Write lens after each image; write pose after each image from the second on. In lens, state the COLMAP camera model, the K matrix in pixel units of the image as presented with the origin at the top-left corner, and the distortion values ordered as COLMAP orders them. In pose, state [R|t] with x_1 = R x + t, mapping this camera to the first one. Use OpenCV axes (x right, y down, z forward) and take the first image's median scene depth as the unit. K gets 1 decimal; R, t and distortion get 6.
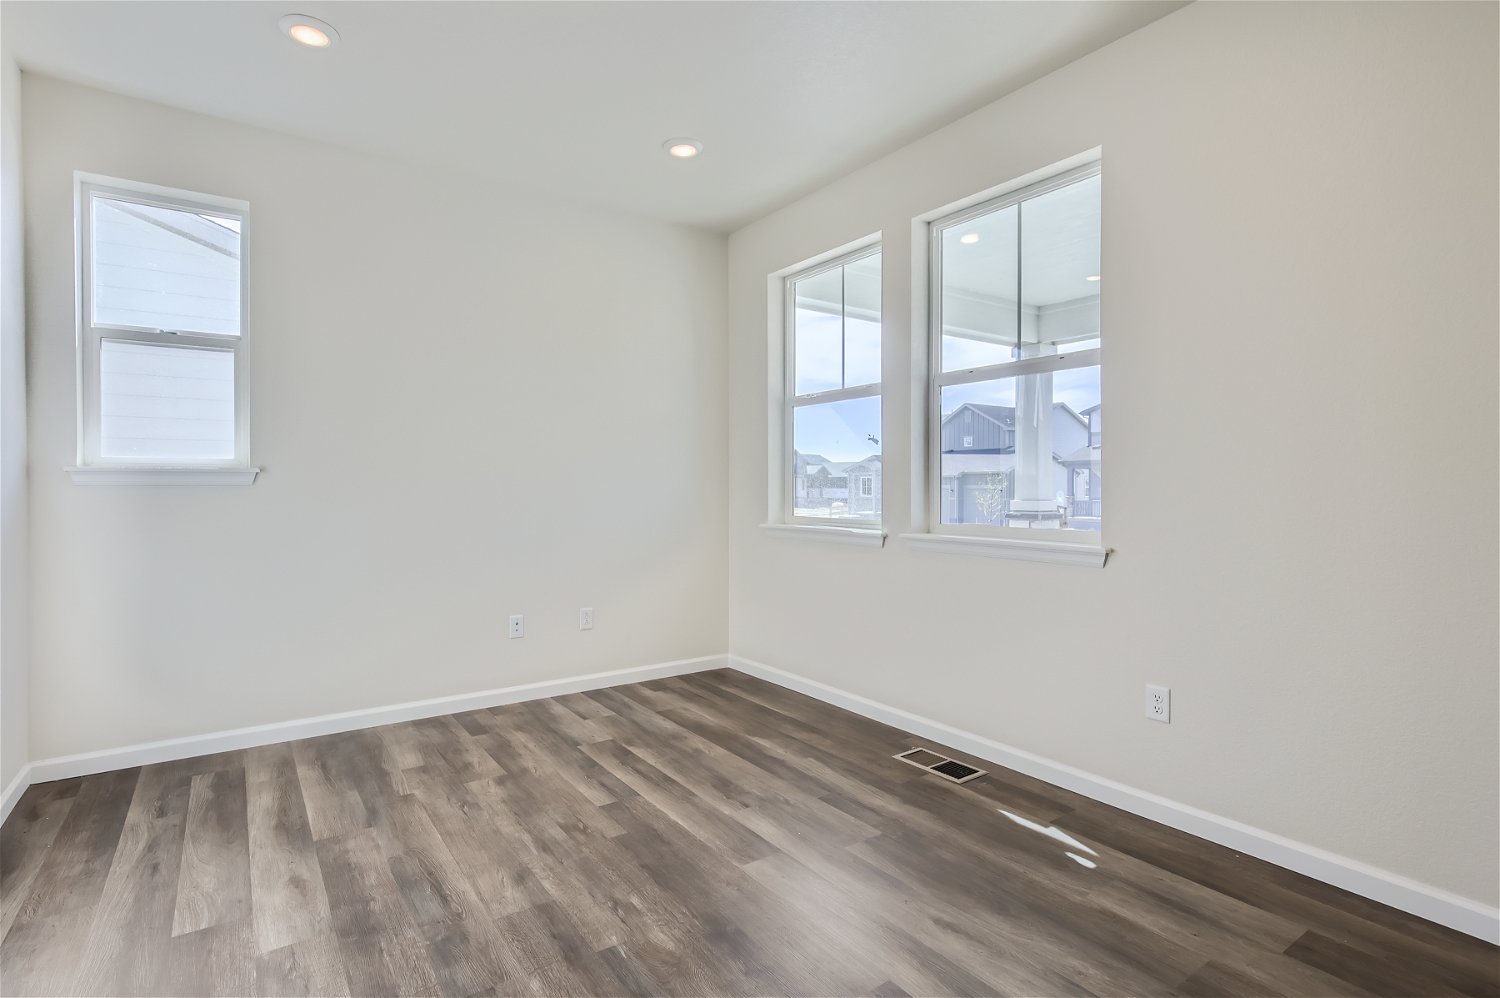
lens RADIAL K [[718.0, 0, 682.1], [0, 718.0, 487.4], [0, 0, 1]] dist [0.001150, 0.000110]
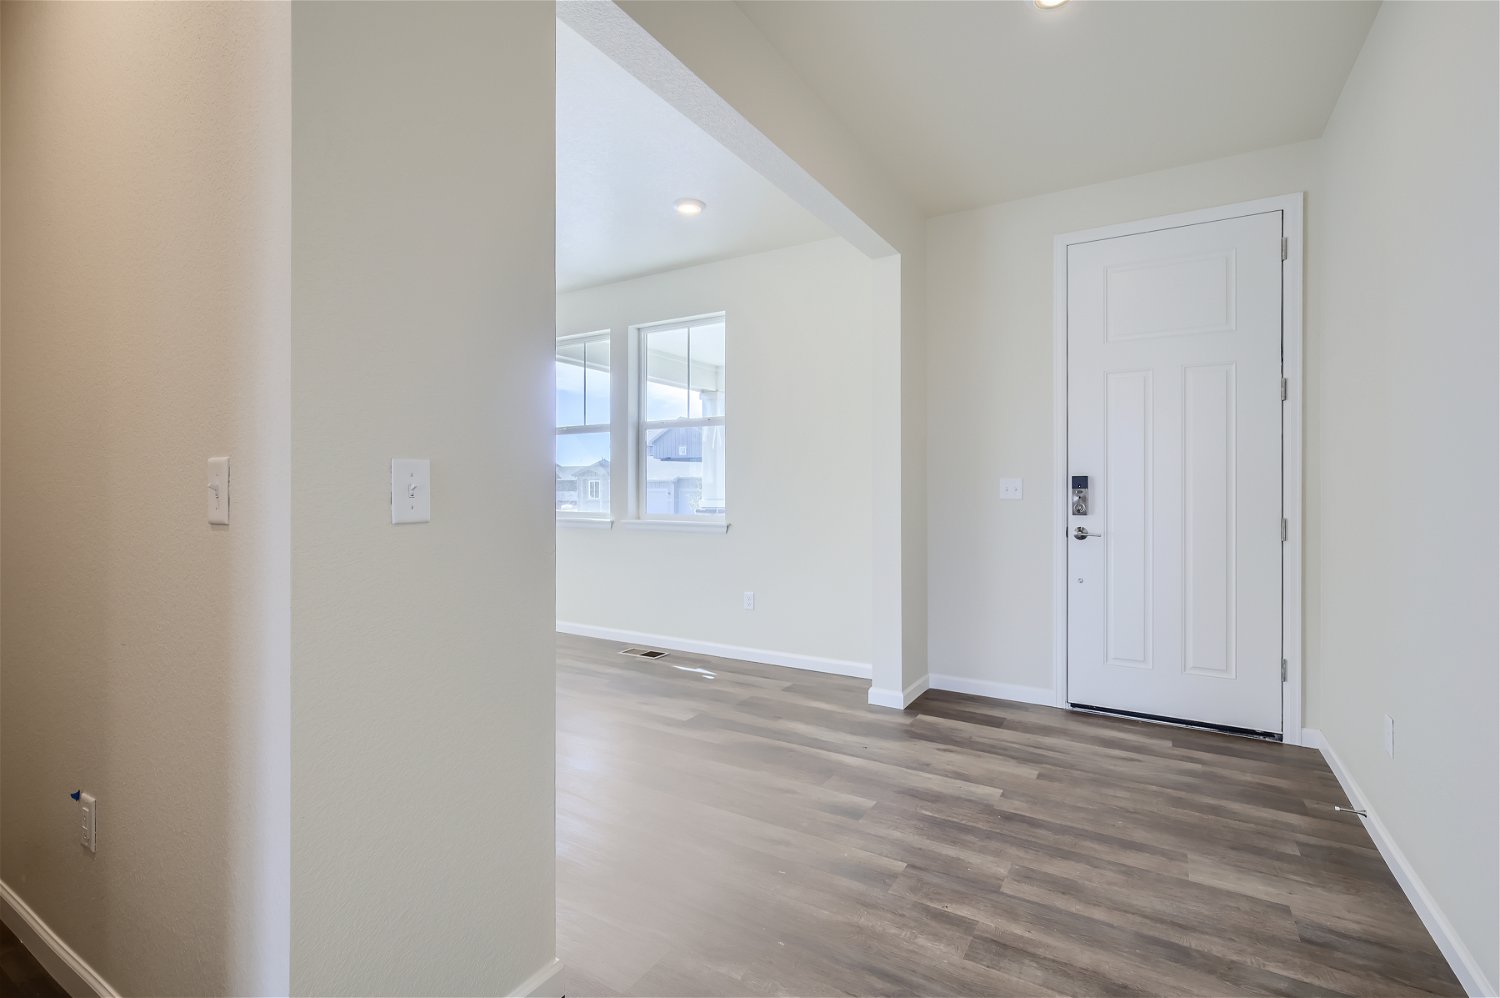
lens RADIAL K [[682.5, 0, 749.8], [0, 682.5, 492.1], [0, 0, 1]] dist [0.000575, 0.000389]
pose [[0.888942, -0.000056, 0.458021, -0.130326], [-0.001092, 0.999997, 0.002243, -0.001207], [-0.458019, -0.002494, 0.888939, -0.450636]]
